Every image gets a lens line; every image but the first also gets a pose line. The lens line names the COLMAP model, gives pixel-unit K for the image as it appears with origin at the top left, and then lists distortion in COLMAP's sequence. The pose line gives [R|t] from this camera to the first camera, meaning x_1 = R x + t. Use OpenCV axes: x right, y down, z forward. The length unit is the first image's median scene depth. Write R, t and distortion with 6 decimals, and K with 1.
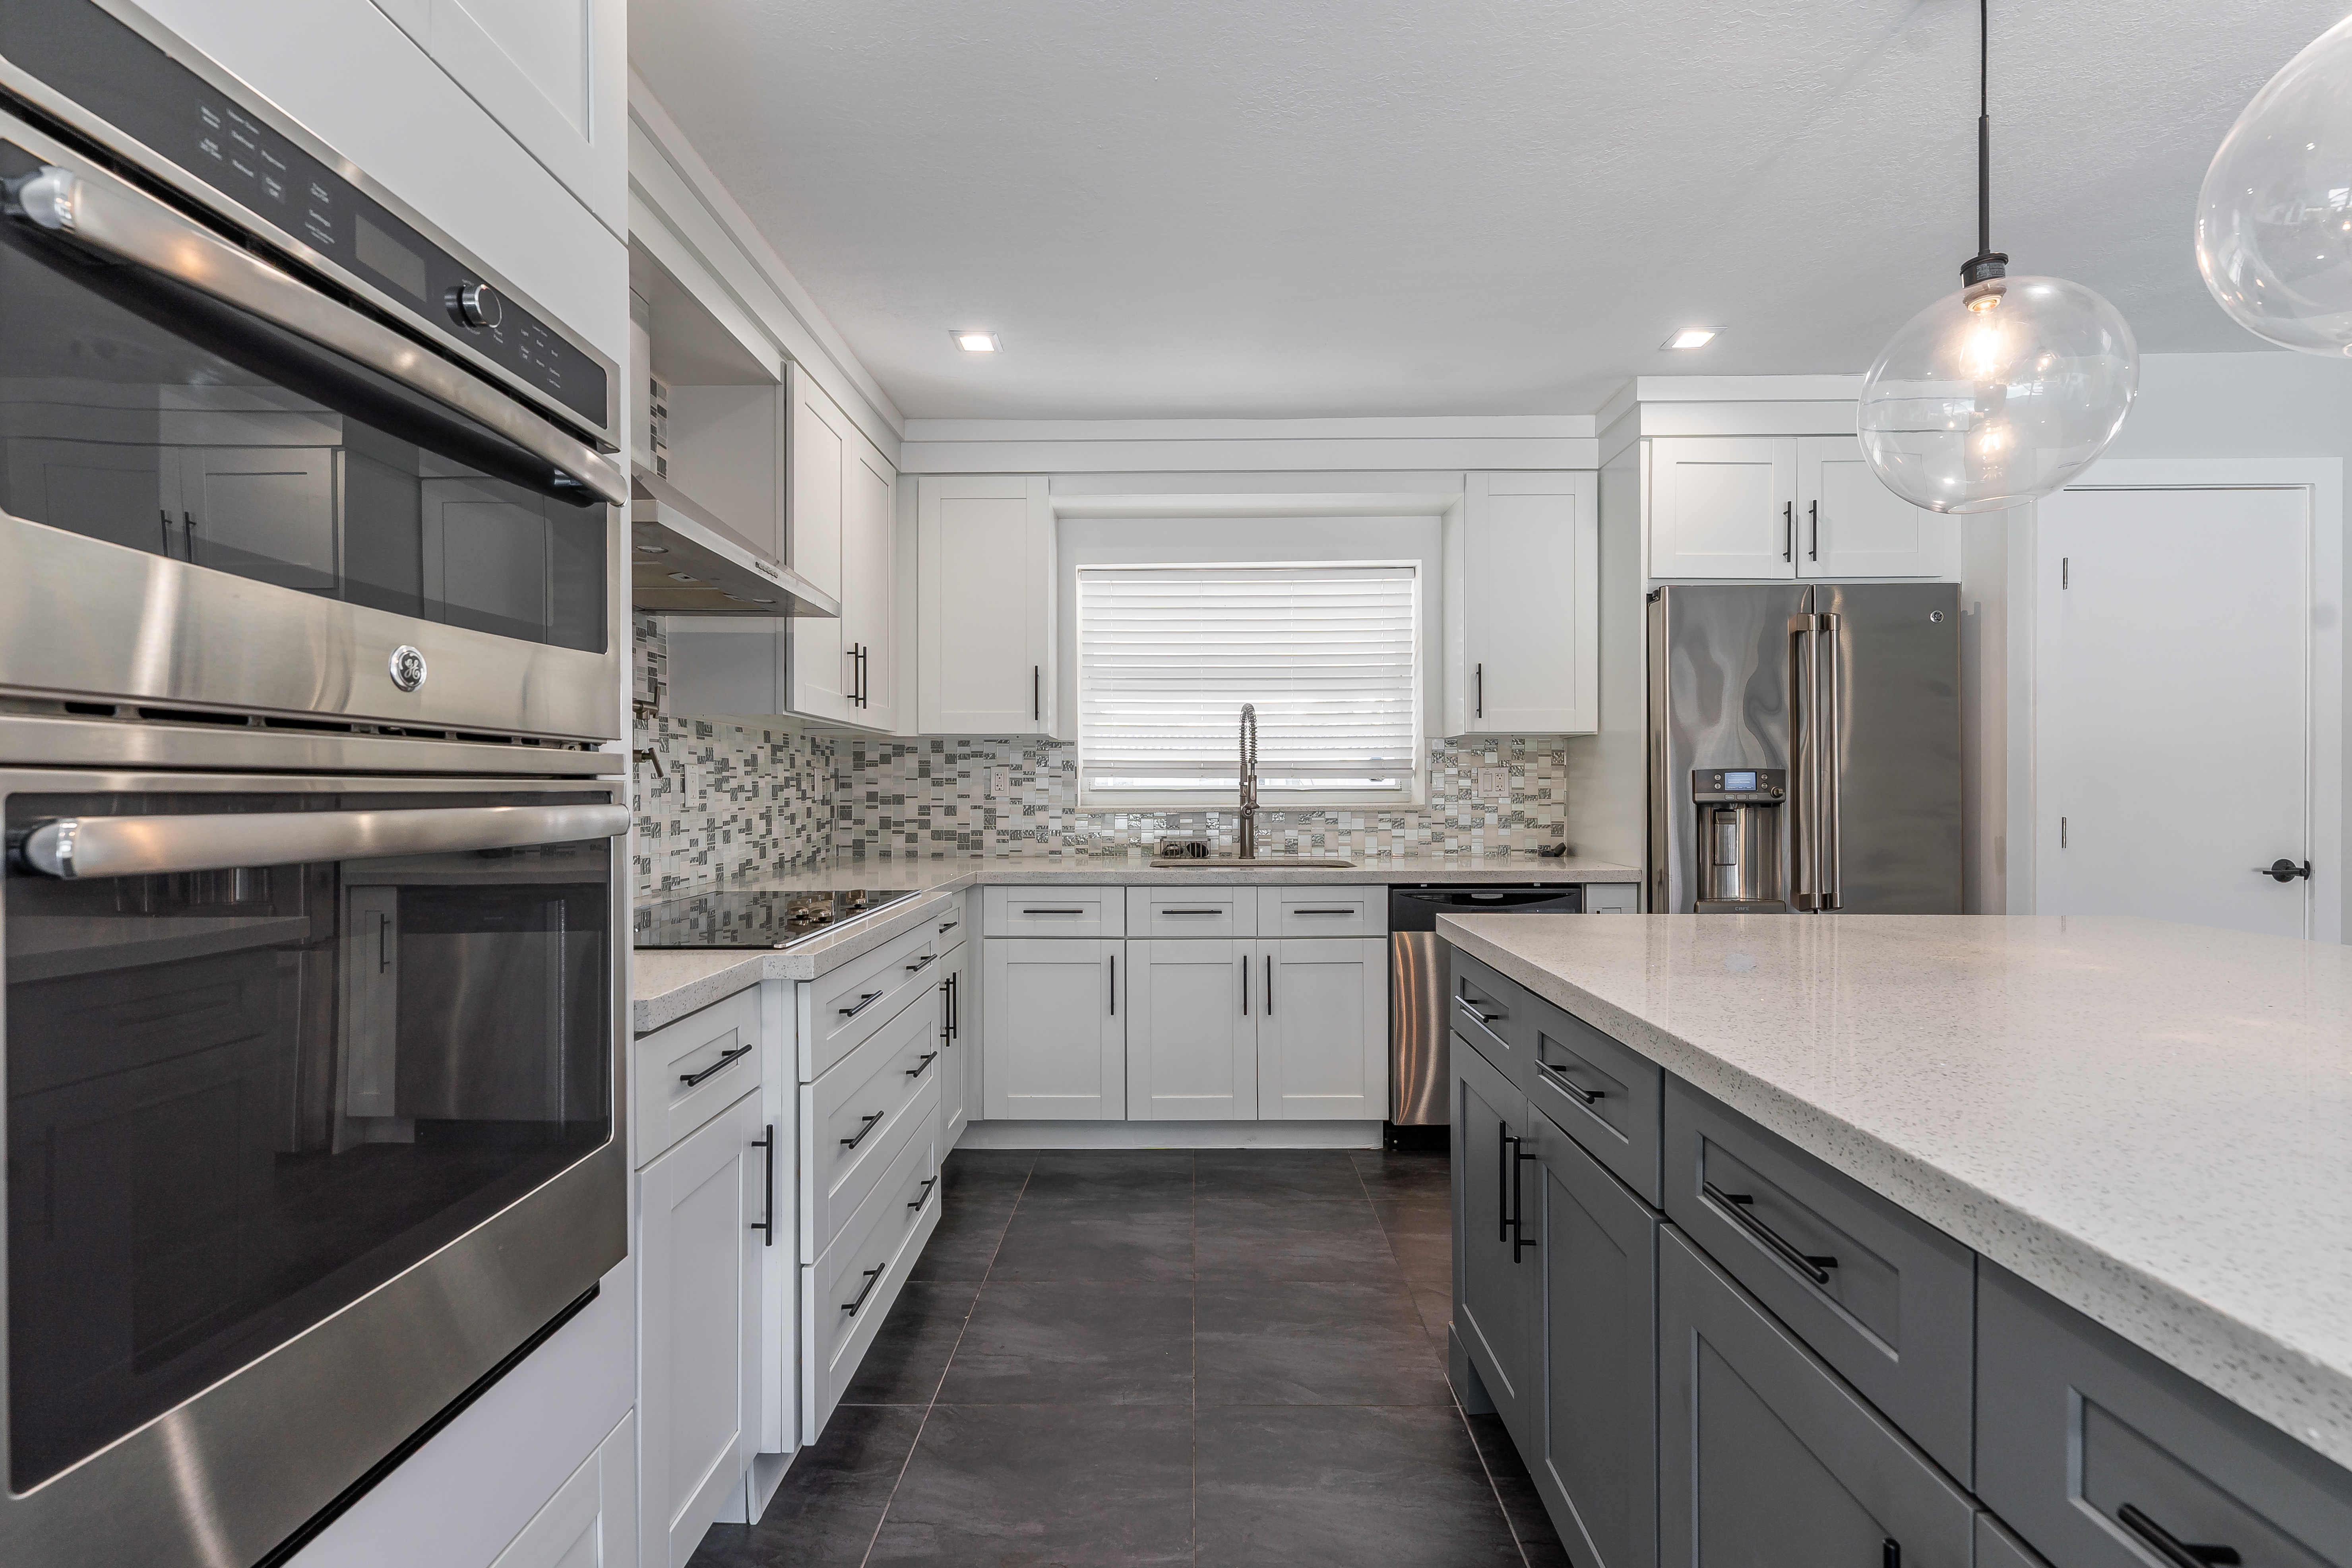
lens RADIAL K [[1049.0, 0, 1180.5], [0, 1049.0, 788.6], [0, 0, 1]] dist [-0.000177, -0.000375]
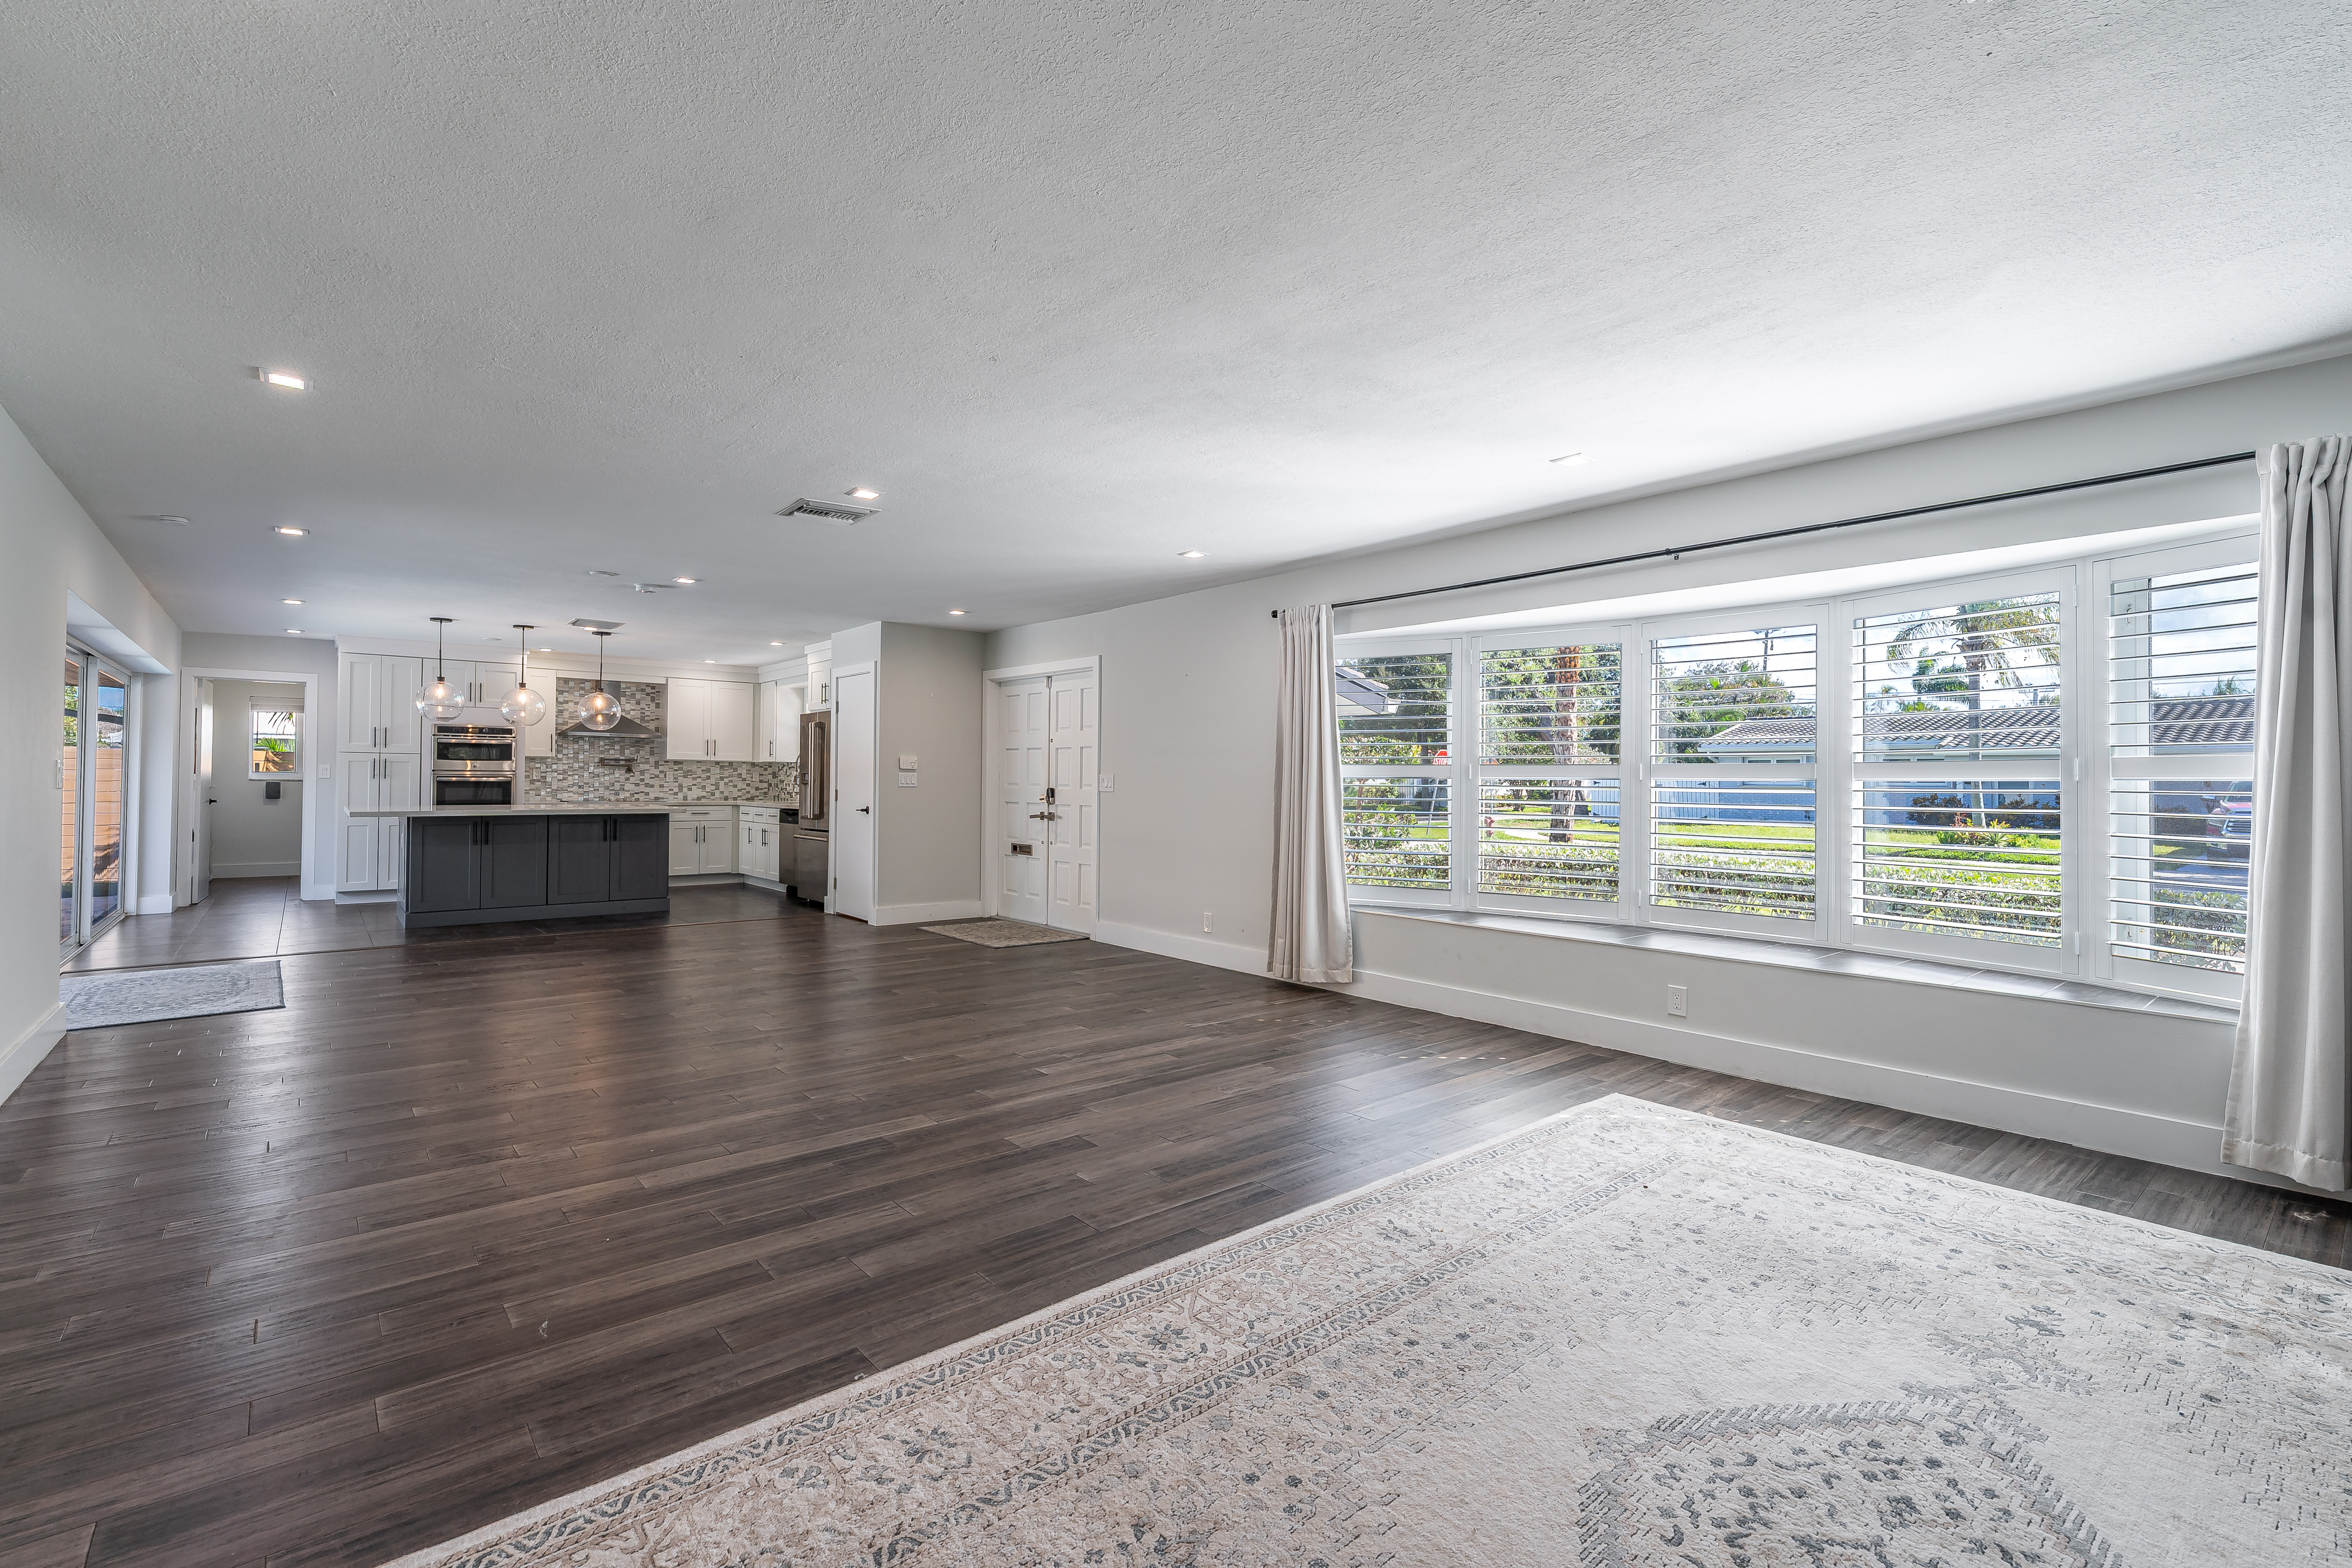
lens RADIAL K [[1044.2, 0, 1177.1], [0, 1044.2, 775.0], [0, 0, 1]] dist [-0.000248, -0.000578]
pose [[0.650086, 0.004070, -0.759849, 2.906269], [-0.009704, 0.999949, -0.002946, -0.010958], [0.759798, 0.009288, 0.650092, -0.132745]]
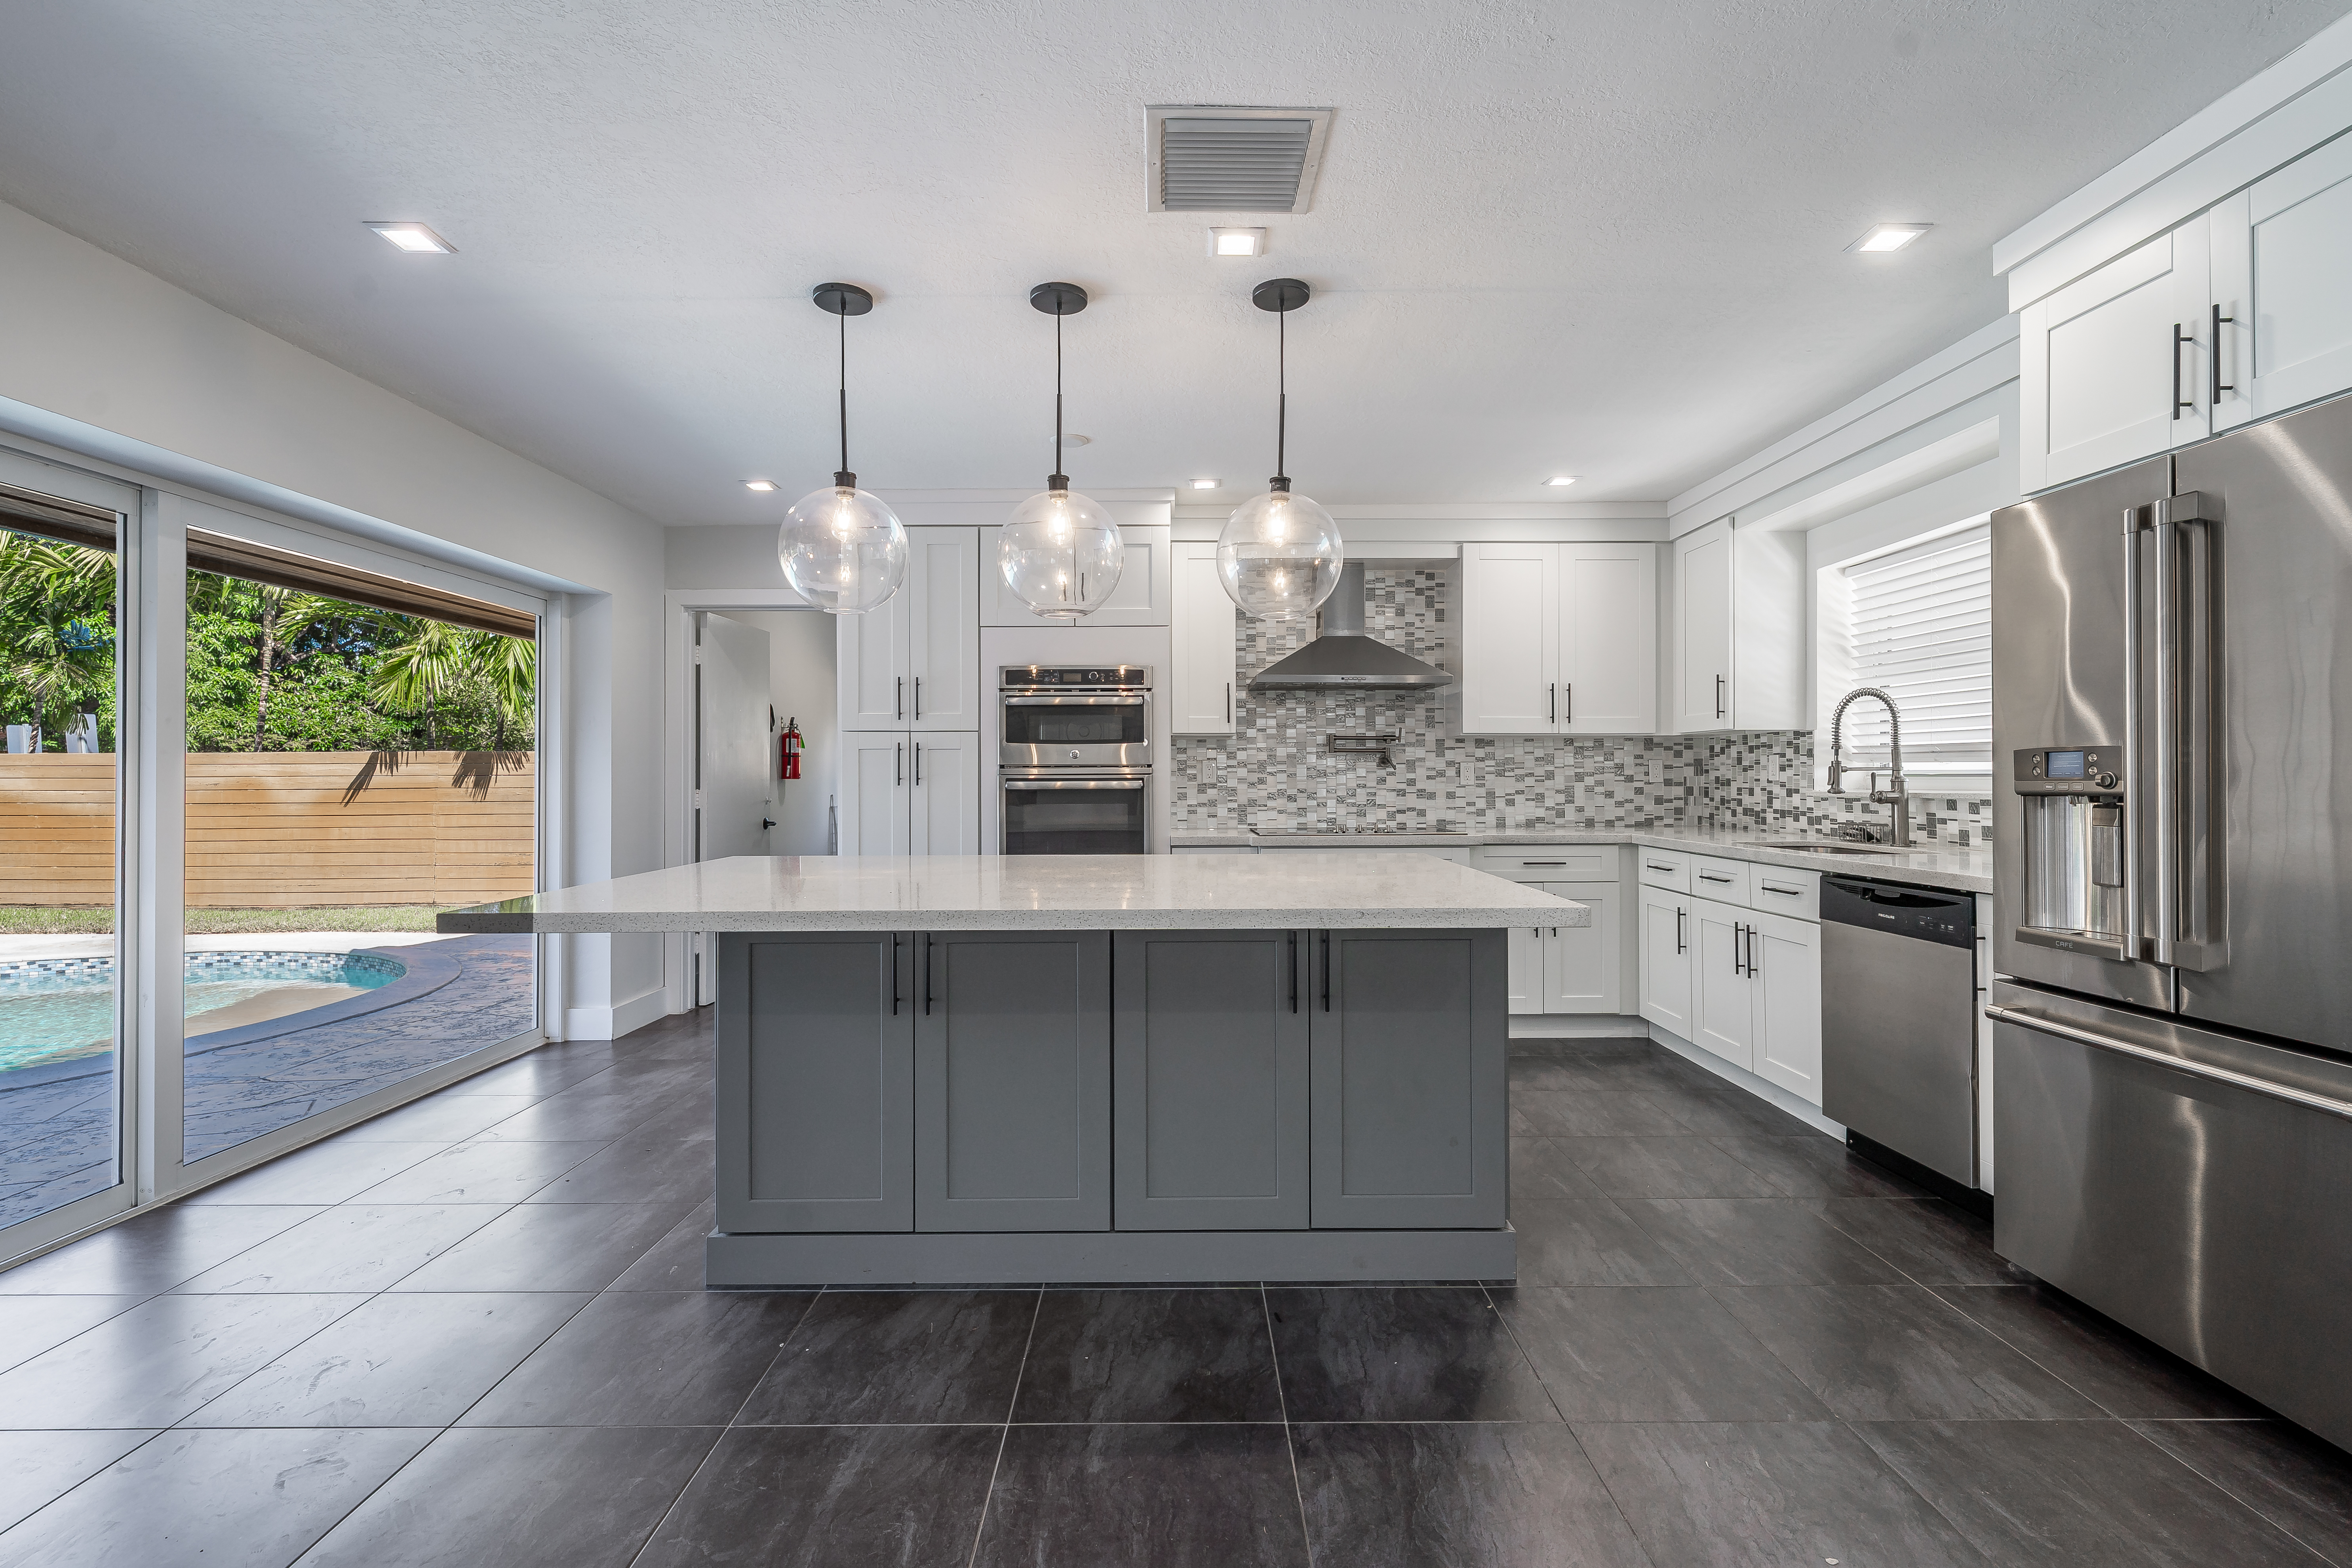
lens RADIAL K [[1044.2, 0, 1177.1], [0, 1044.2, 775.0], [0, 0, 1]] dist [-0.000248, -0.000578]
pose [[0.016888, 0.000387, -0.999857, 0.998246], [0.005127, 0.999987, 0.000474, -0.002759], [0.999844, -0.005134, 0.016886, 0.317974]]
